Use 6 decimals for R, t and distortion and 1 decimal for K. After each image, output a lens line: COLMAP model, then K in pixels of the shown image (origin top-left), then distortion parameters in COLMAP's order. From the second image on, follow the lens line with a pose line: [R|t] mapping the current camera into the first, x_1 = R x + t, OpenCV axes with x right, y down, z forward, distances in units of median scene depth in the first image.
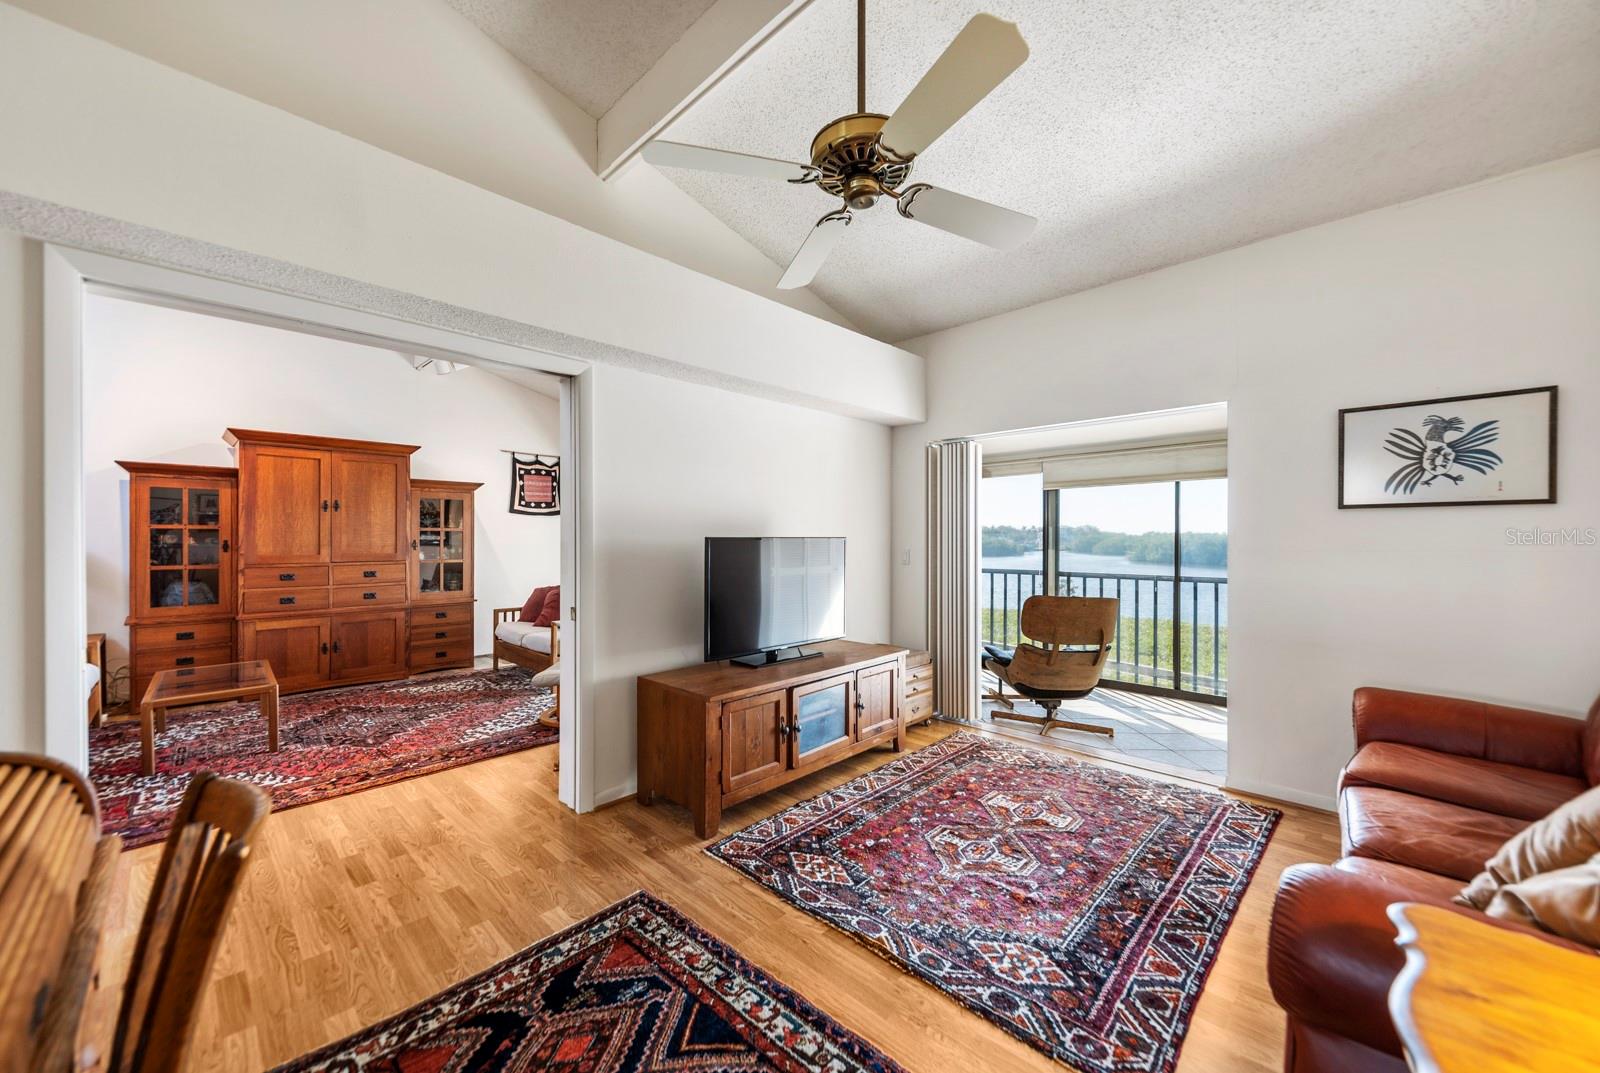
lens RADIAL K [[604.0, 0, 795.9], [0, 604.0, 539.8], [0, 0, 1]] dist [0.003089, 0.000118]
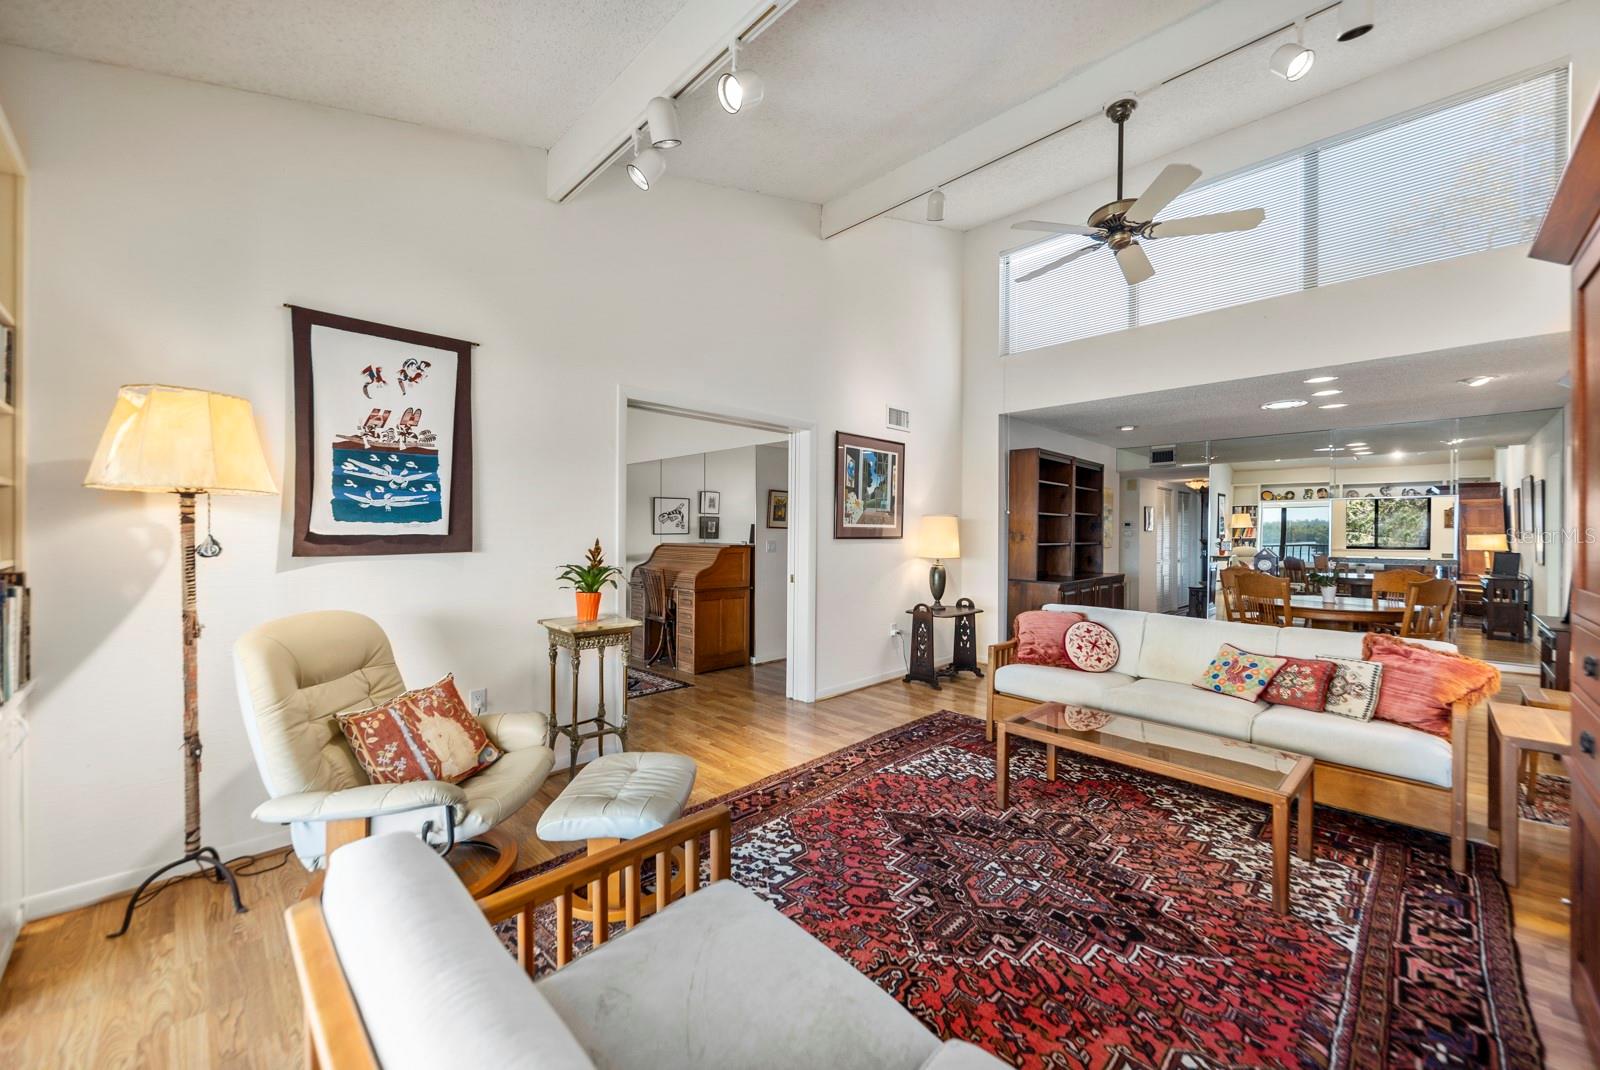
lens RADIAL K [[604.0, 0, 803.5], [0, 604.0, 529.8], [0, 0, 1]] dist [0.003089, 0.000118]
pose [[-0.999981, -0.005700, 0.002352, -0.573727], [-0.005700, 0.999984, -0.000072, -0.008816], [-0.002352, -0.000086, -0.999997, 1.695448]]
